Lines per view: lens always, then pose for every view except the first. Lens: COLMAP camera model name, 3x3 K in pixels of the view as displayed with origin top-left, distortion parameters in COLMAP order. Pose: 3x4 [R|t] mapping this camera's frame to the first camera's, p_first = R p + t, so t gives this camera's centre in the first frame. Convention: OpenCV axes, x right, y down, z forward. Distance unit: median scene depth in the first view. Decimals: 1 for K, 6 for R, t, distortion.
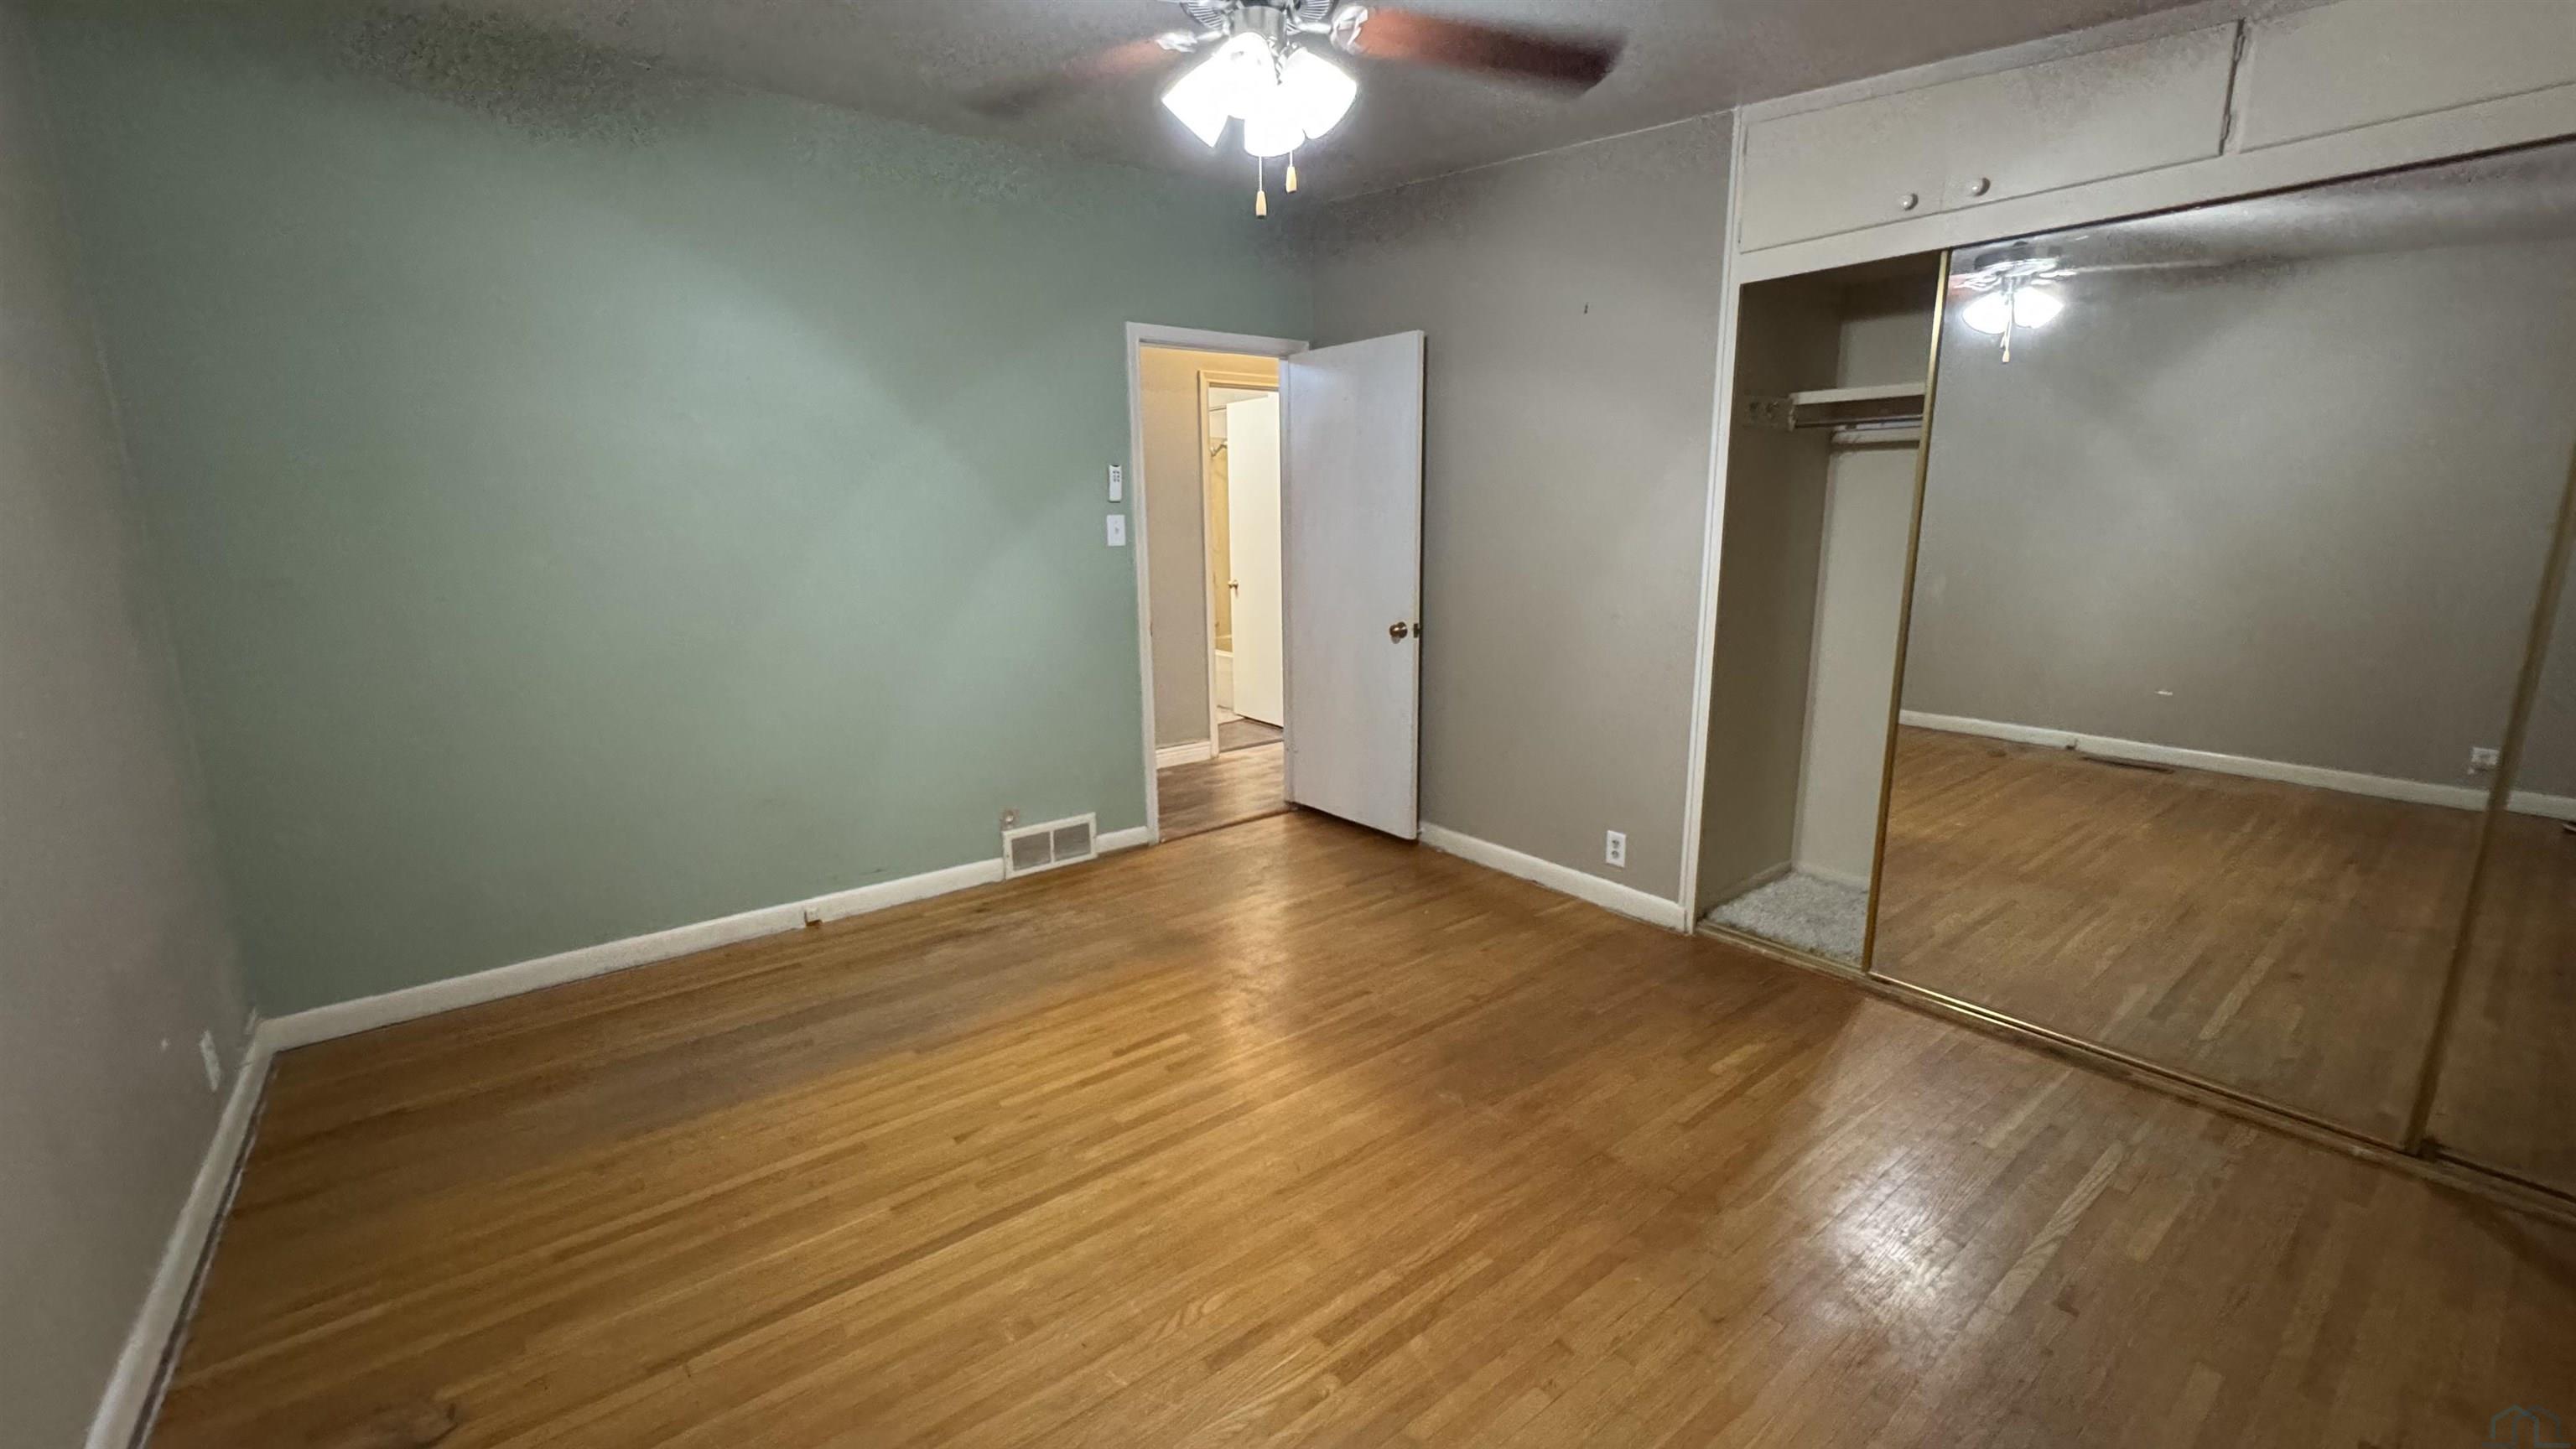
lens RADIAL K [[1022.0, 0, 1291.1], [0, 1022.0, 726.0], [0, 0, 1]] dist [0.002811, -0.000312]
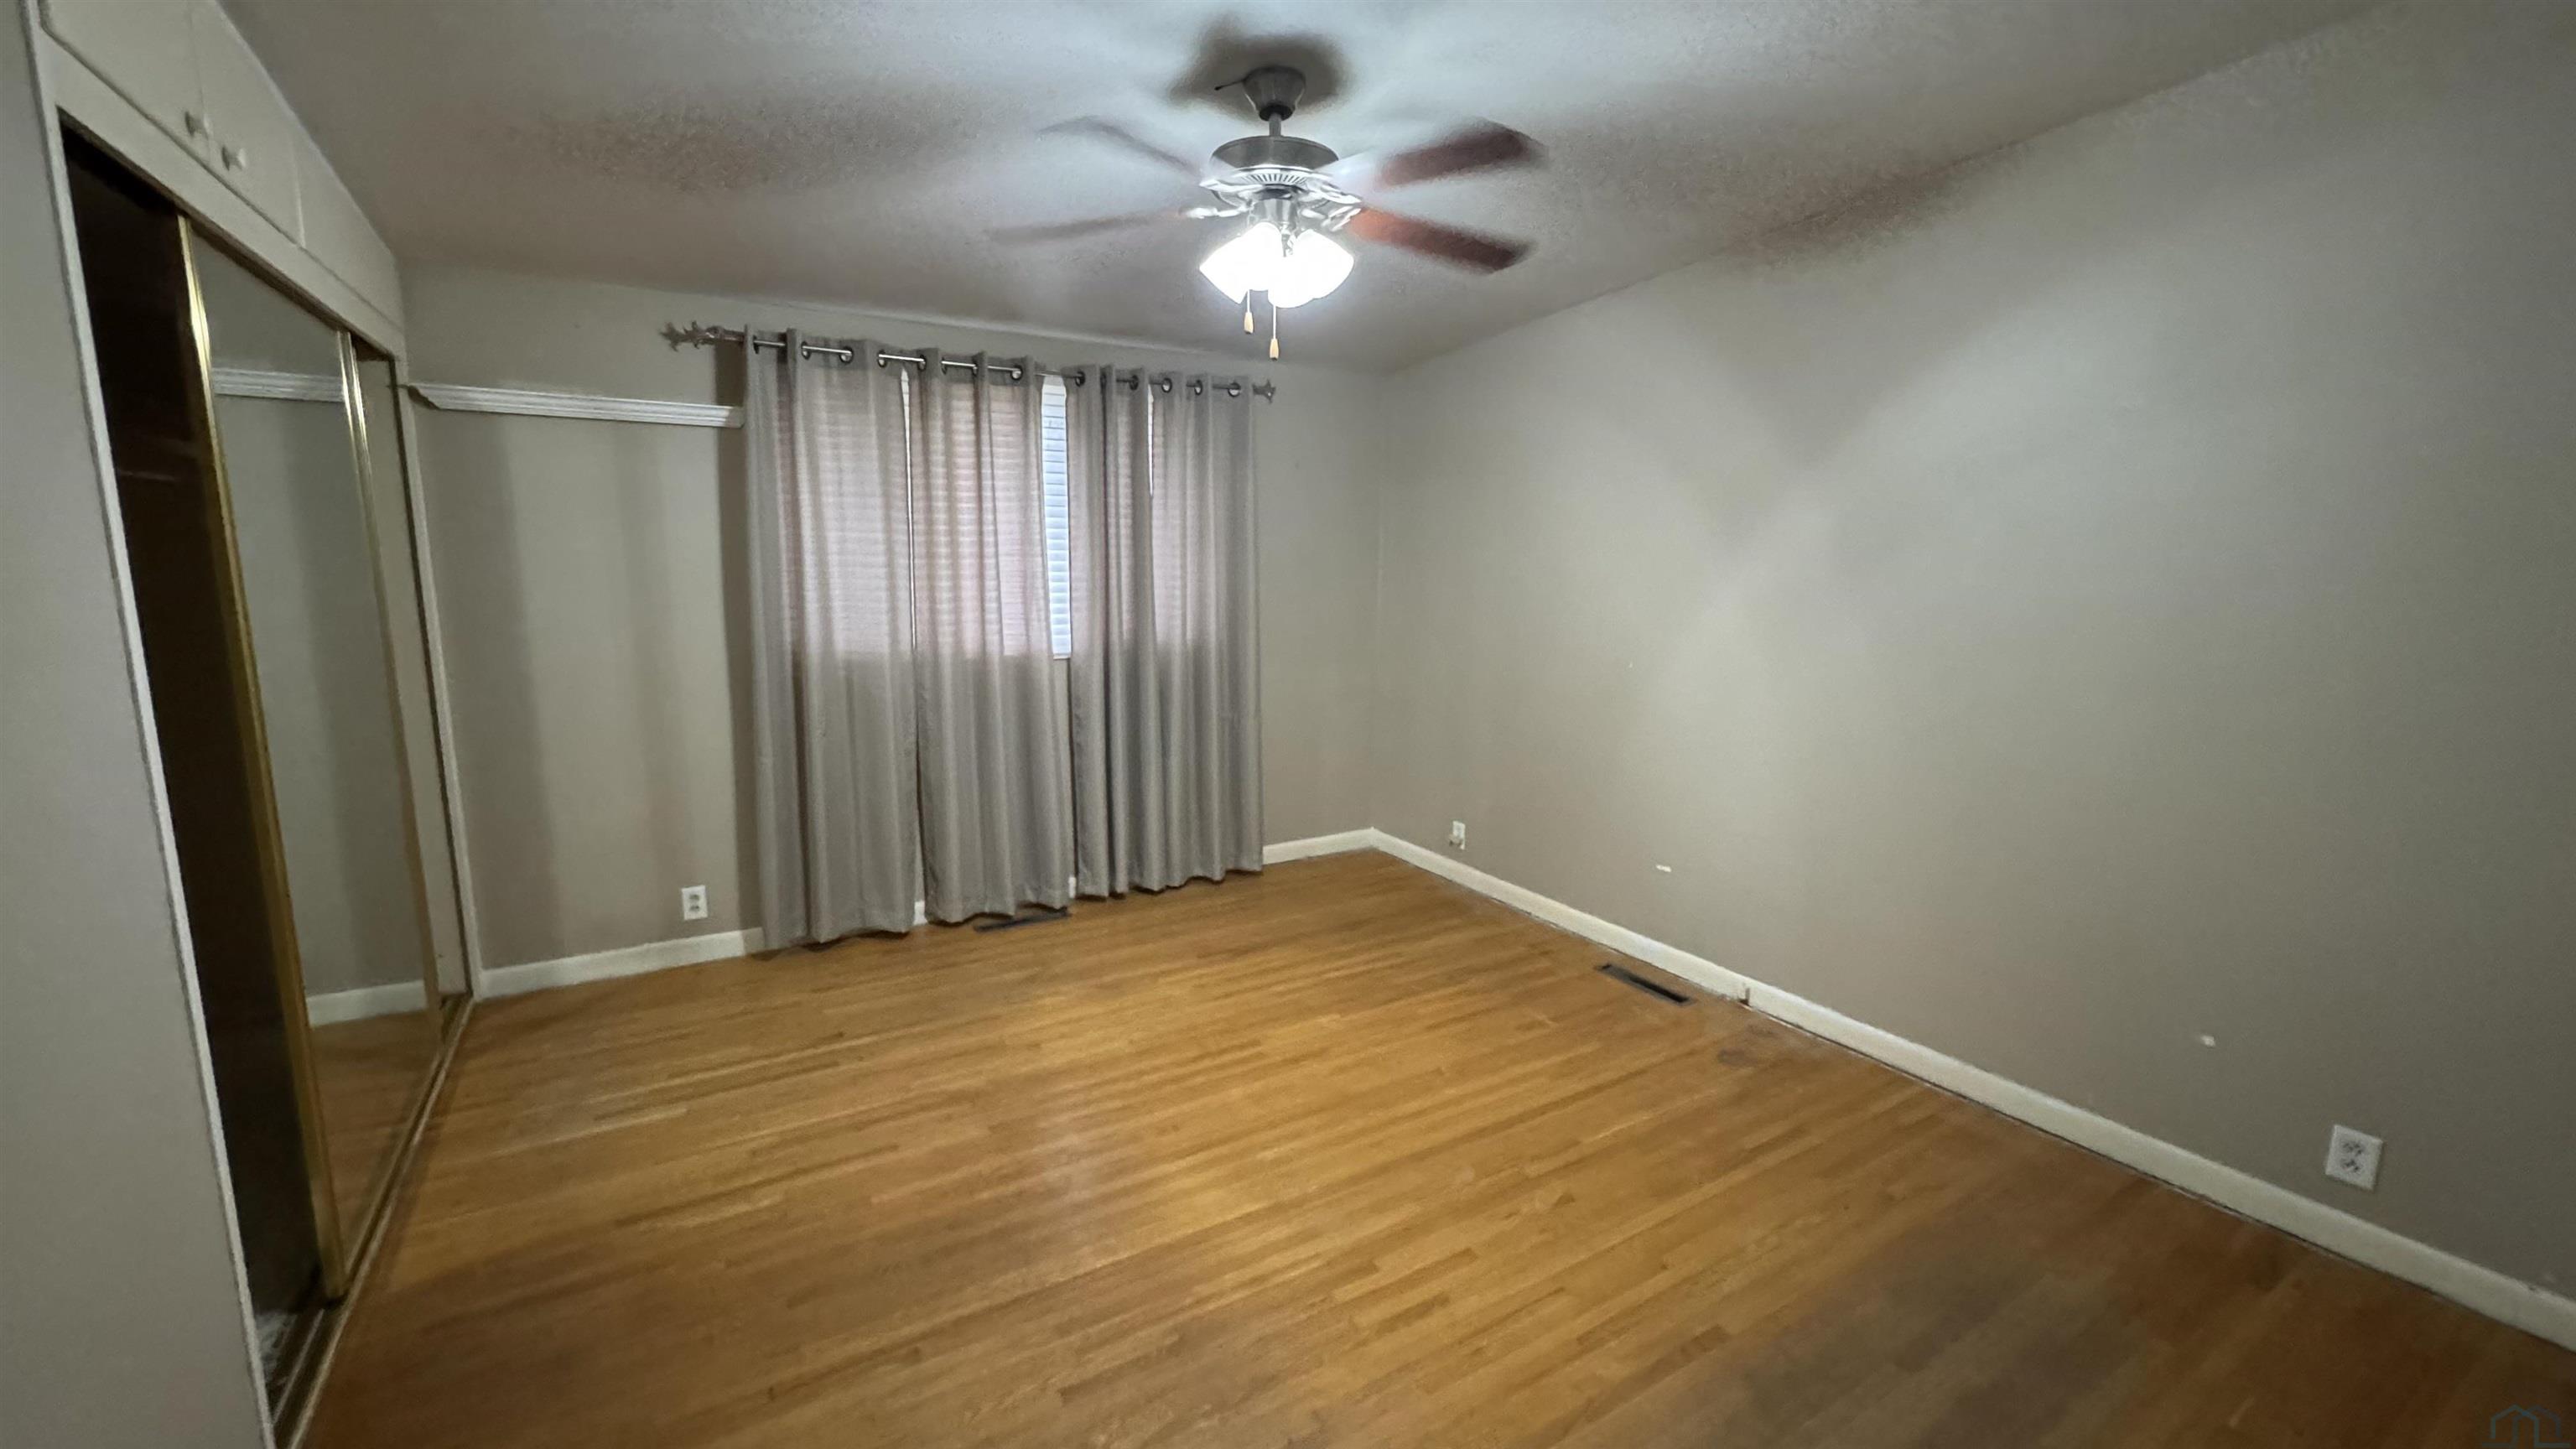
lens RADIAL K [[1022.0, 0, 1291.6], [0, 1022.0, 724.1], [0, 0, 1]] dist [0.002811, -0.000312]
pose [[-0.992848, -0.014137, 0.118541, -0.153256], [0.029410, 0.933396, 0.357640, -0.390775], [-0.115702, 0.358569, -0.926305, 1.700796]]
